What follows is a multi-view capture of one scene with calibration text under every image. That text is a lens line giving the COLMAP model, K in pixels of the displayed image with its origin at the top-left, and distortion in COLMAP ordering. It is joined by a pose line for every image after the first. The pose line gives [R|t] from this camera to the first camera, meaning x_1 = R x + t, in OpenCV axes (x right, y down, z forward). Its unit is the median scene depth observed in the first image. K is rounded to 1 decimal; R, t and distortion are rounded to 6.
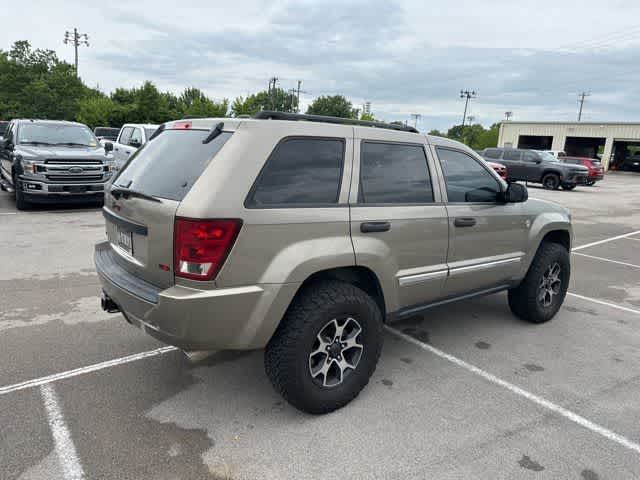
lens RADIAL K [[449.8, 0, 319.1], [0, 449.8, 239.6], [0, 0, 1]] dist [0.029659, -0.035111]
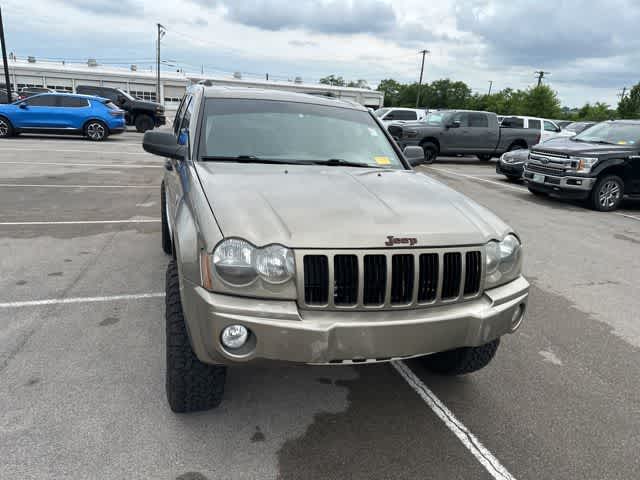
lens RADIAL K [[449.8, 0, 316.4], [0, 449.8, 244.5], [0, 0, 1]] dist [0.029659, -0.035111]
pose [[-0.328608, 0.199189, -0.923223, 1.247542], [-0.274066, 0.915336, 0.295037, -0.278740], [0.903828, 0.349976, -0.246196, 1.667309]]
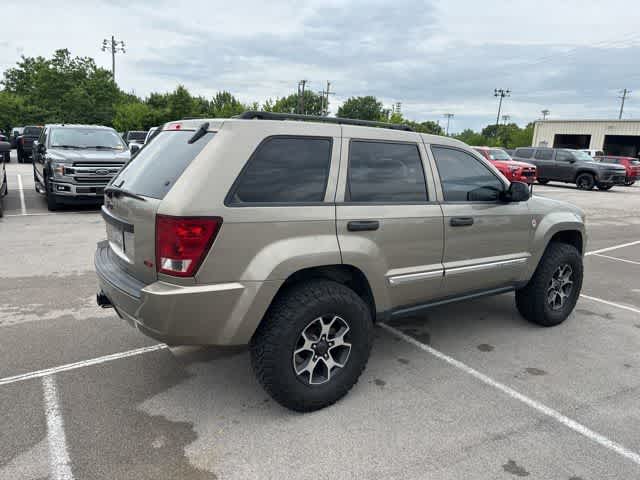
lens RADIAL K [[449.8, 0, 319.1], [0, 449.8, 240.2], [0, 0, 1]] dist [0.029659, -0.035111]
pose [[0.997691, 0.004003, -0.067794, 0.080591], [-0.004140, 0.999990, -0.001882, 0.005367], [0.067785, 0.002159, 0.997698, -0.001166]]
